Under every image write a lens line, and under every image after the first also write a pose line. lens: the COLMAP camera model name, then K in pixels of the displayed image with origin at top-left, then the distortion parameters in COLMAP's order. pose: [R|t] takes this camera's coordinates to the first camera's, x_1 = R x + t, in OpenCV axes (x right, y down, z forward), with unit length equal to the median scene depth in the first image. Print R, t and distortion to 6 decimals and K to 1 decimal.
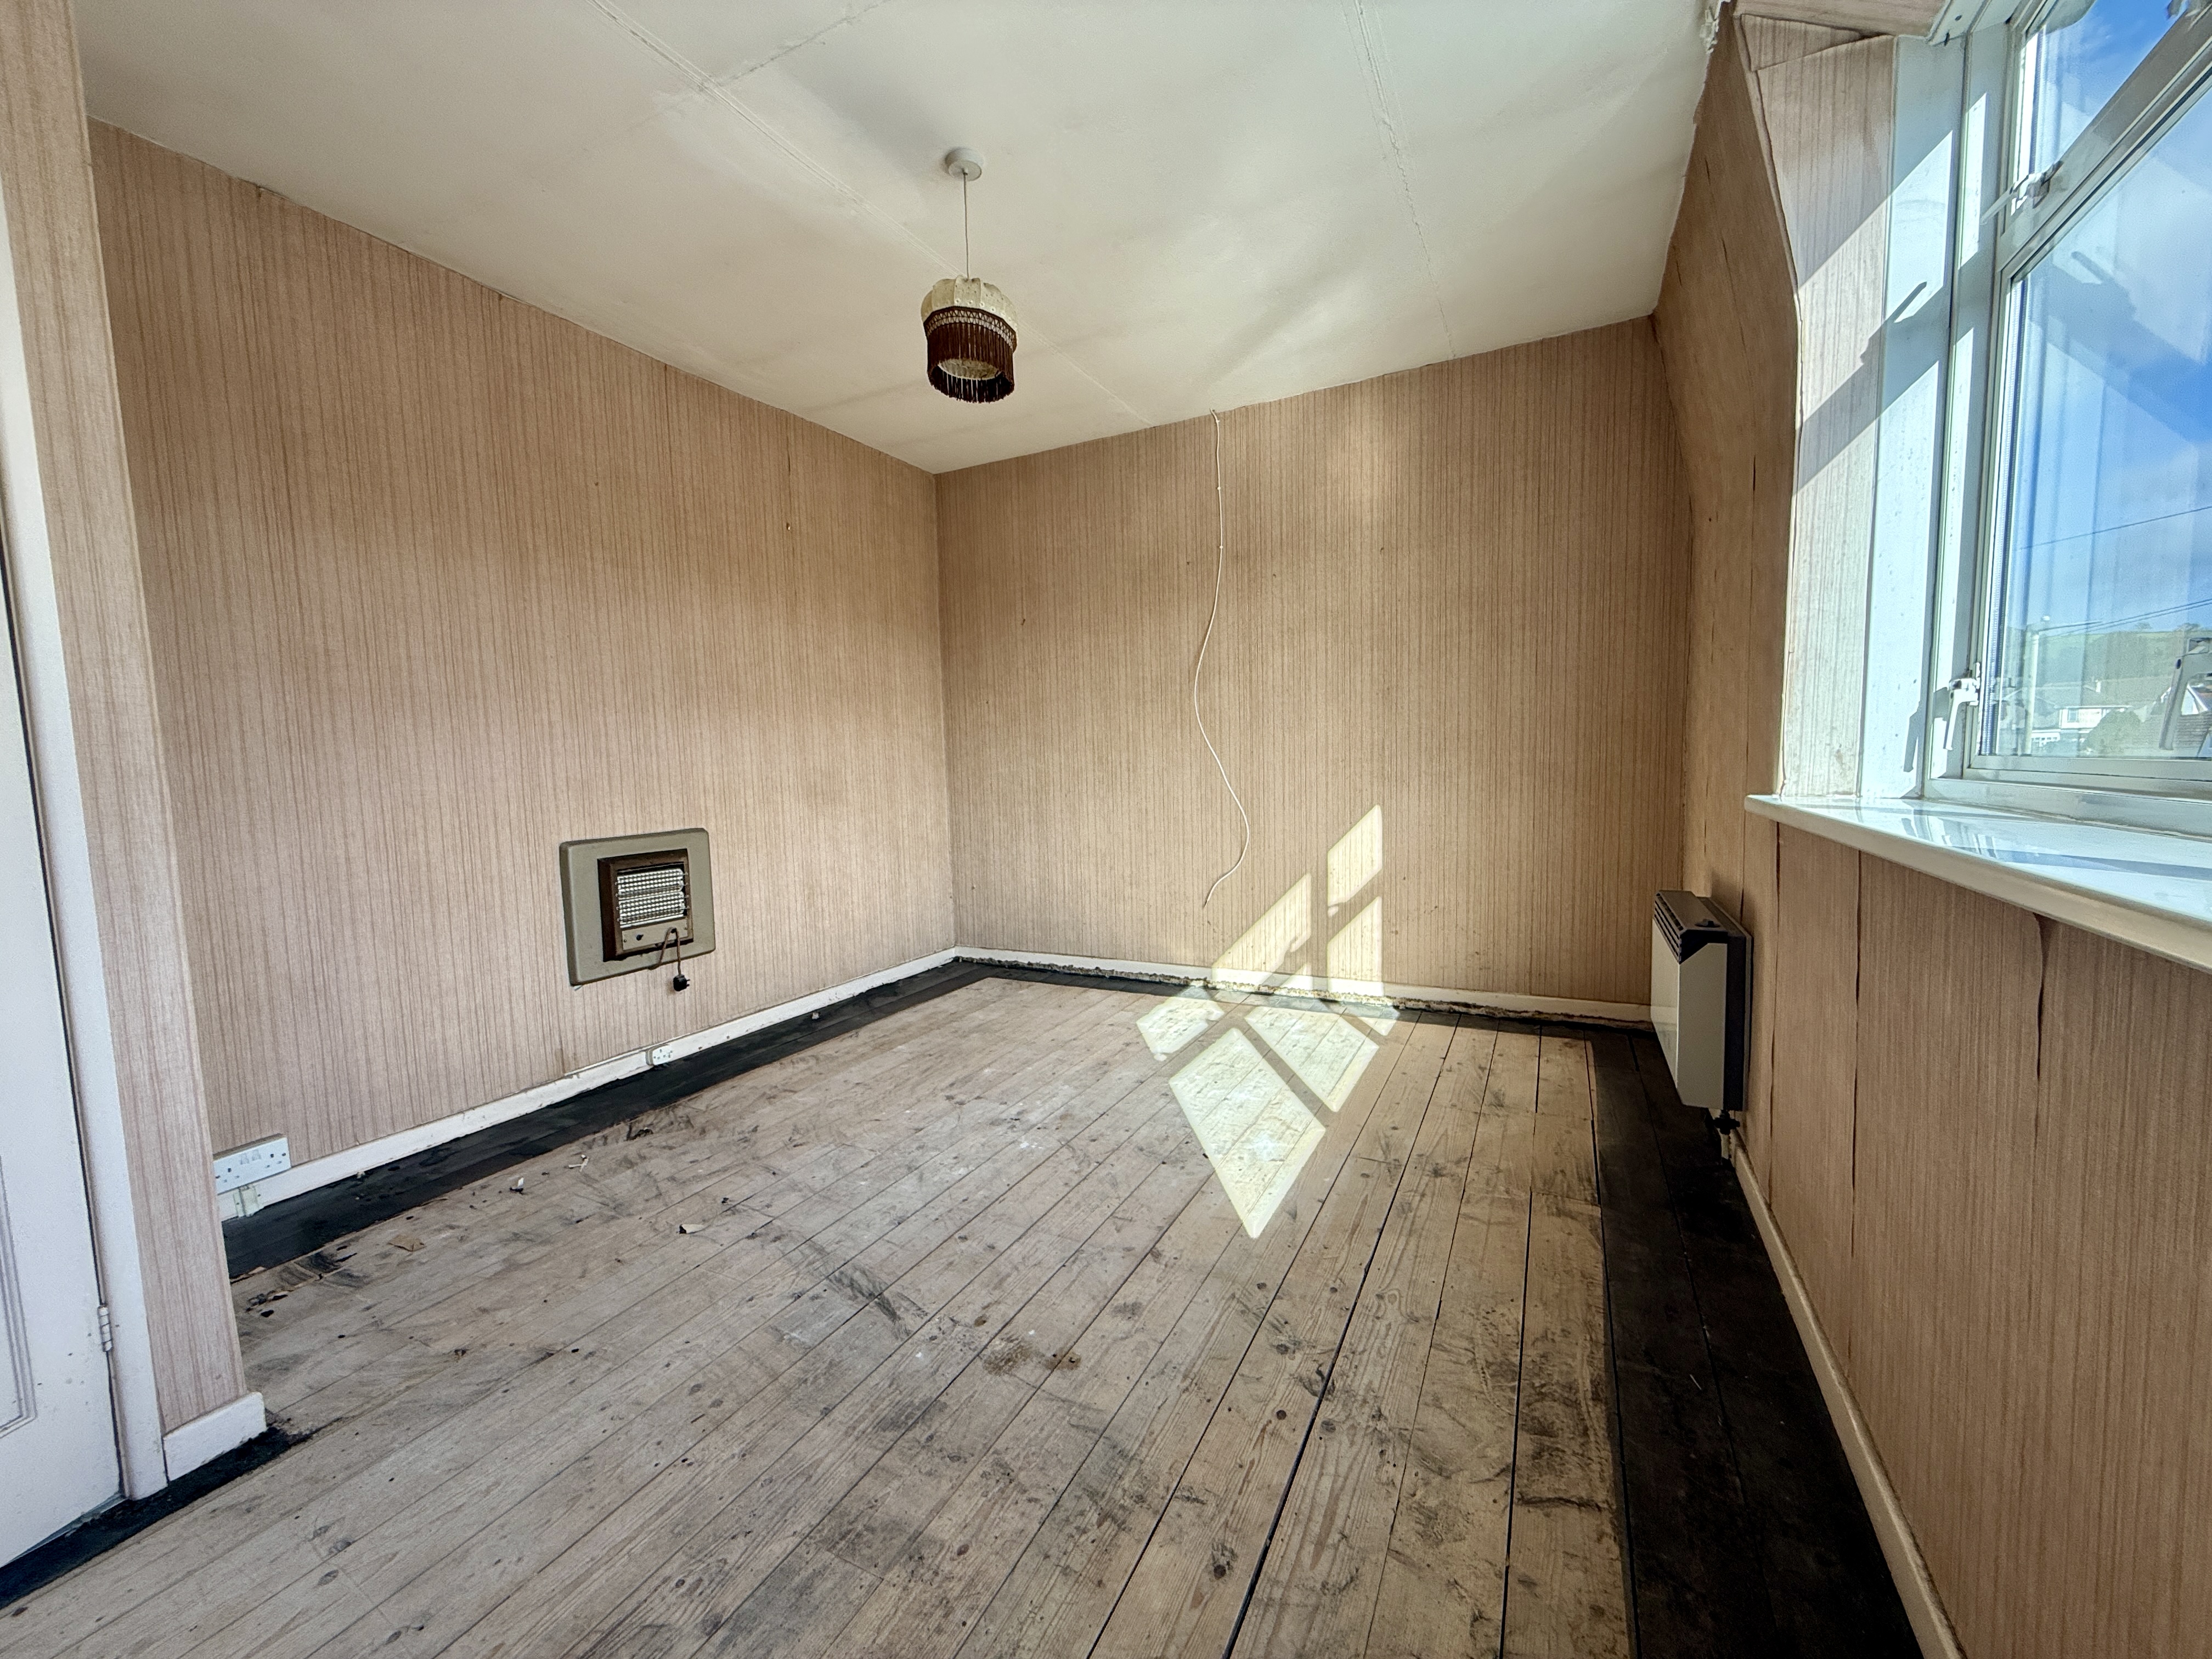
lens RADIAL K [[879.0, 0, 1101.5], [0, 879.0, 830.9], [0, 0, 1]] dist [-0.000992, 0.000040]
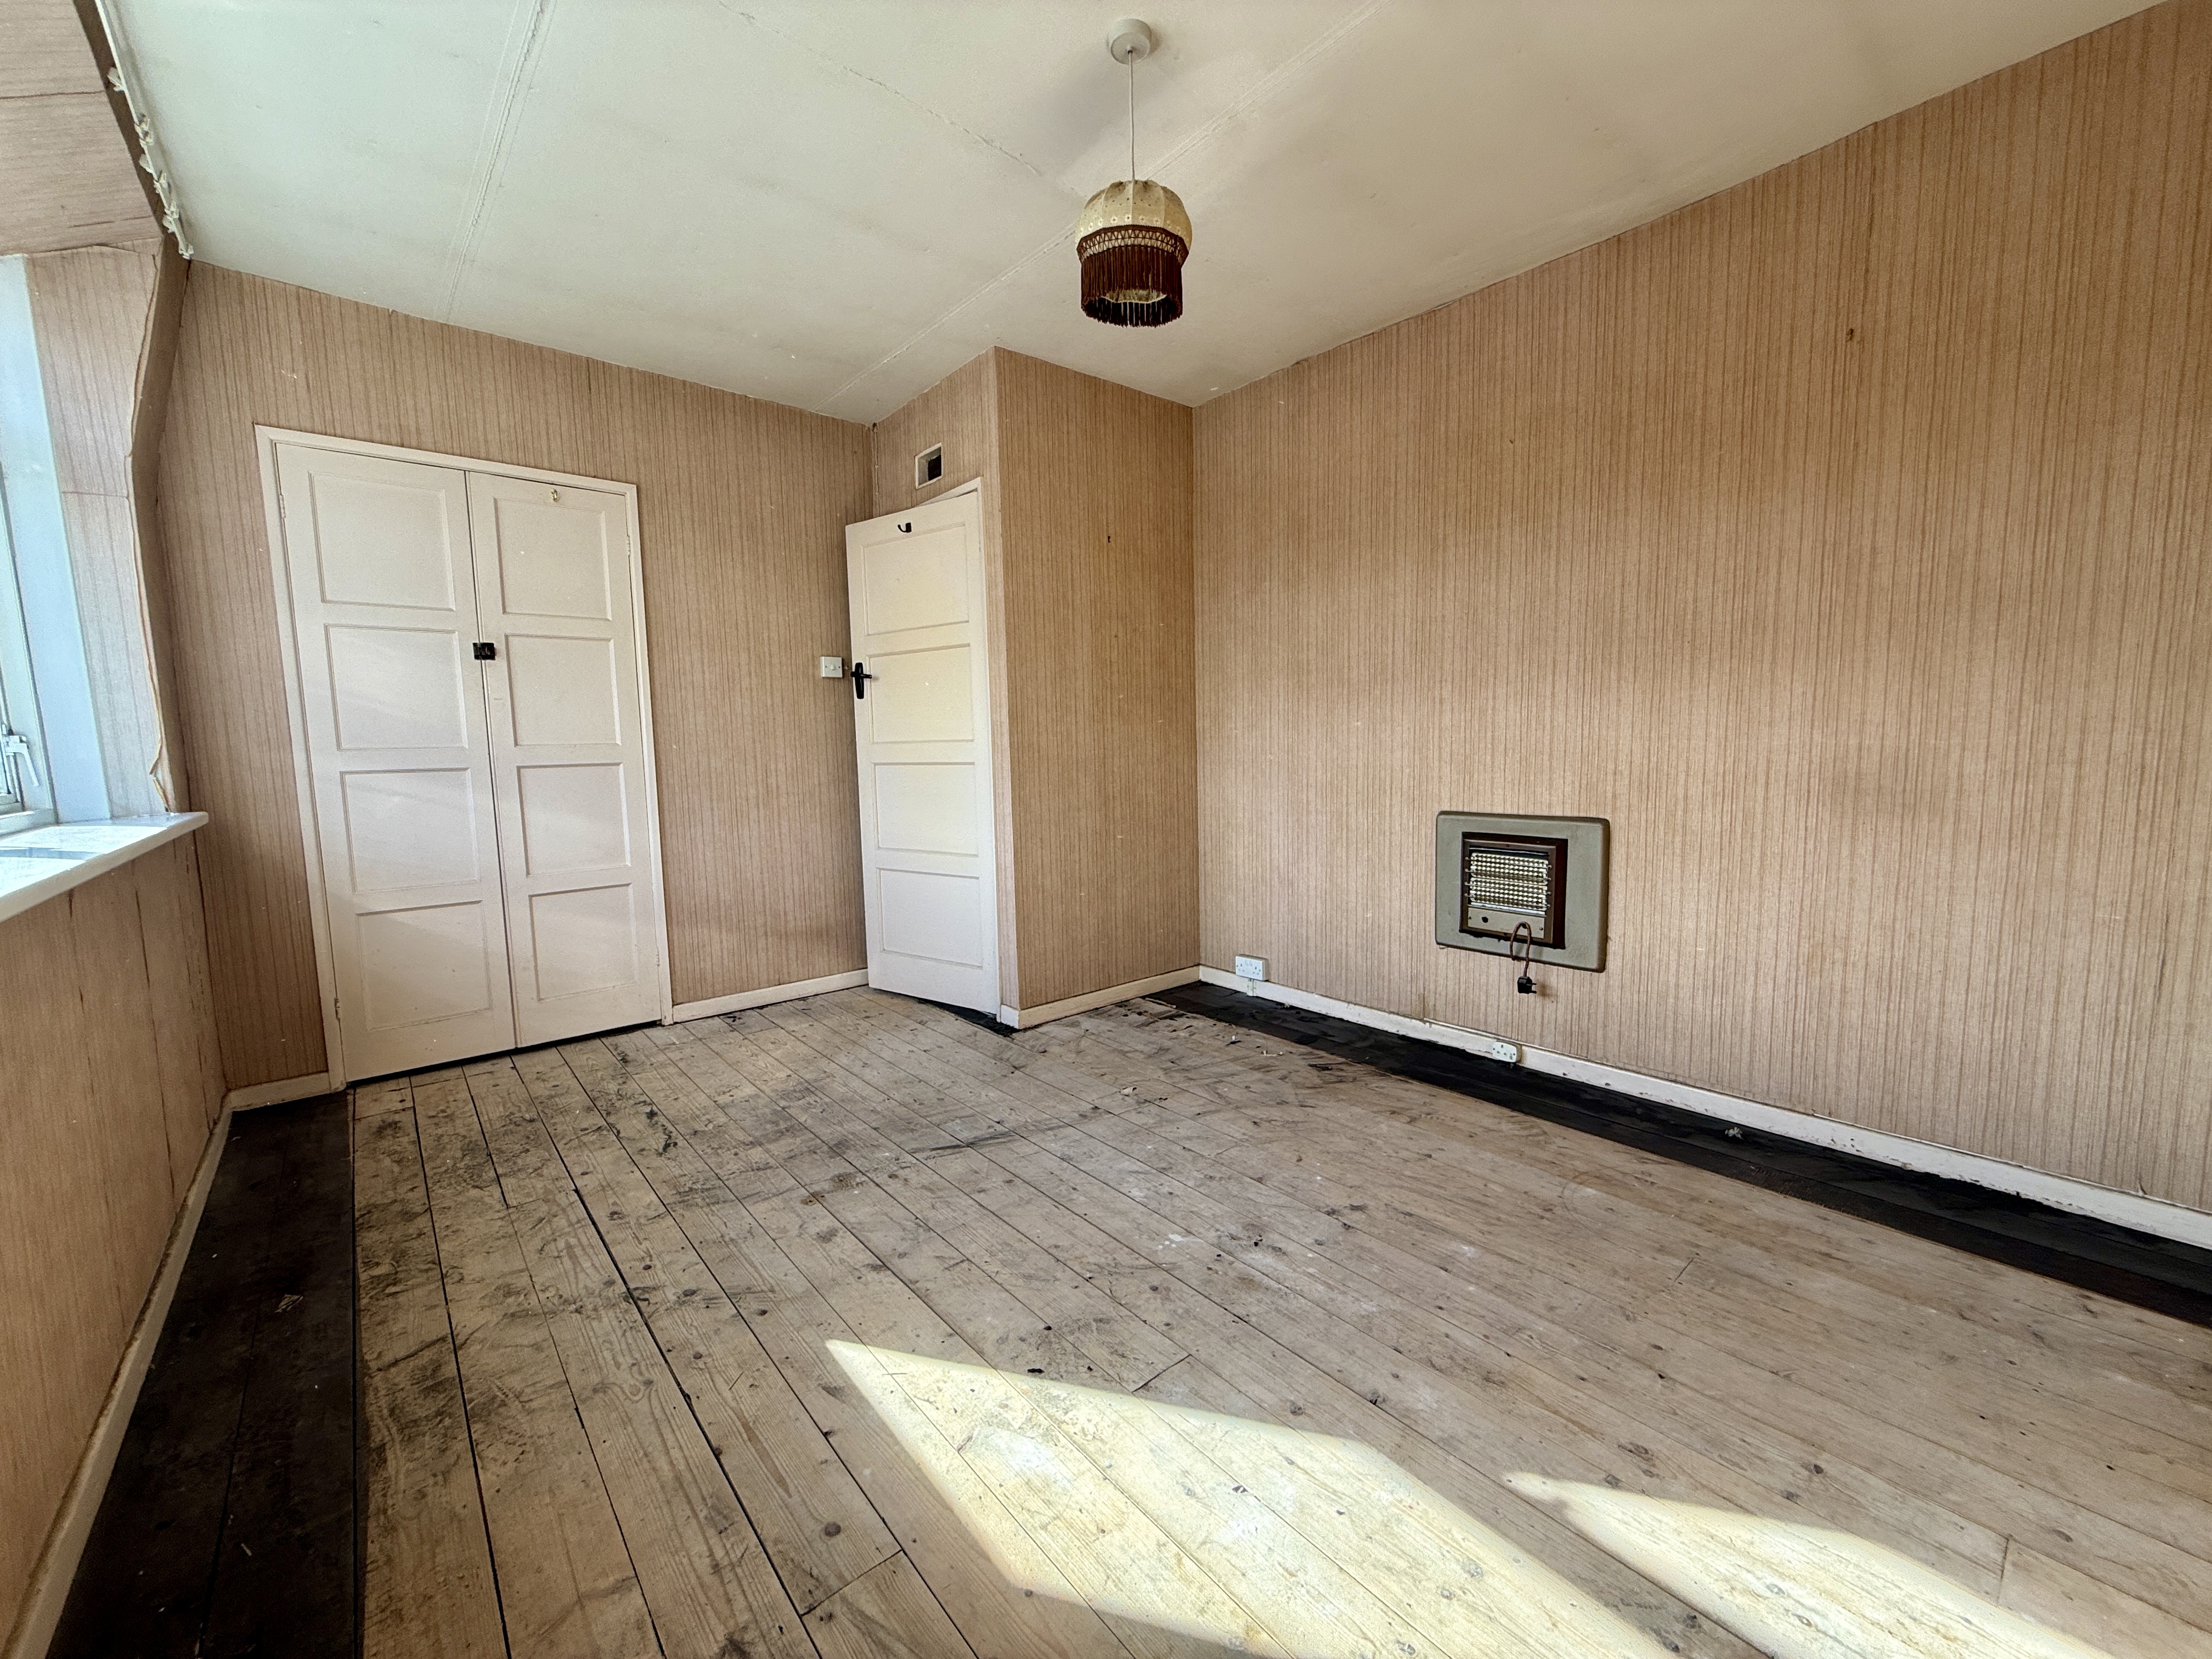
lens RADIAL K [[879.0, 0, 1102.3], [0, 879.0, 831.4], [0, 0, 1]] dist [-0.000992, 0.000040]
pose [[-0.375430, 0.131923, -0.917414, 0.610040], [-0.046621, 0.985878, 0.160847, -0.132688], [0.925677, 0.103157, -0.363978, 1.159681]]
